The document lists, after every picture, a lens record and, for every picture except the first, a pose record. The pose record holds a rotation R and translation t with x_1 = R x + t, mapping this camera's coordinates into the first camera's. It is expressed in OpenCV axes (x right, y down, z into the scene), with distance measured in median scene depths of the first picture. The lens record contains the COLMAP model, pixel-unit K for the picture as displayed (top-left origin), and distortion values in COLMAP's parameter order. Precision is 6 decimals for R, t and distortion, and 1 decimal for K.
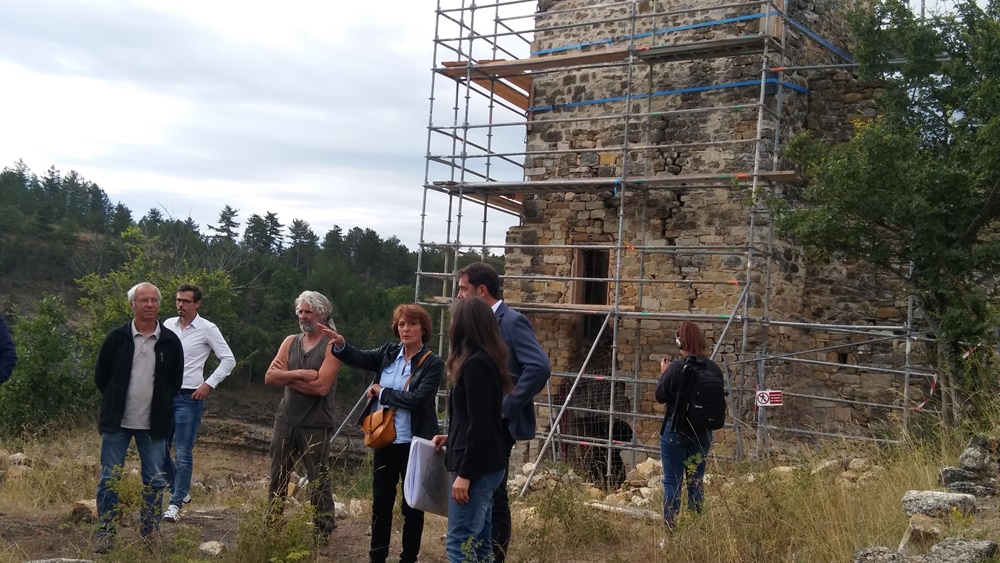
lens RADIAL K [[1100.2, 0, 500.0], [0, 1100.2, 281.5], [0, 0, 1]] dist [0.125359, -0.007215]
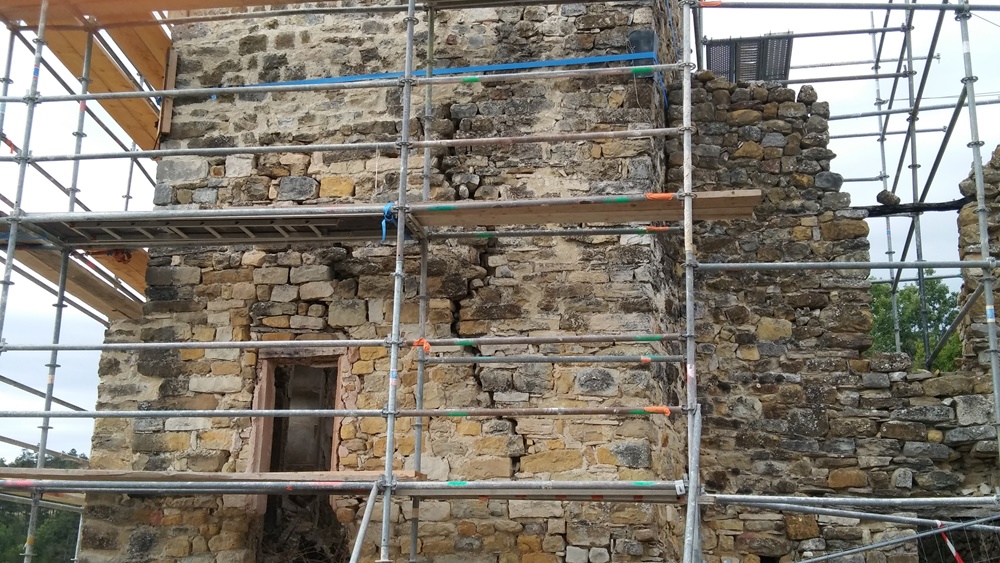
lens RADIAL K [[1100.2, 0, 500.0], [0, 1100.2, 281.5], [0, 0, 1]] dist [0.125359, -0.007215]
pose [[0.910518, 0.059520, 0.409162, -0.043079], [0.014523, 0.984370, -0.175512, 0.025517], [-0.413214, 0.165750, 0.895423, 0.529125]]
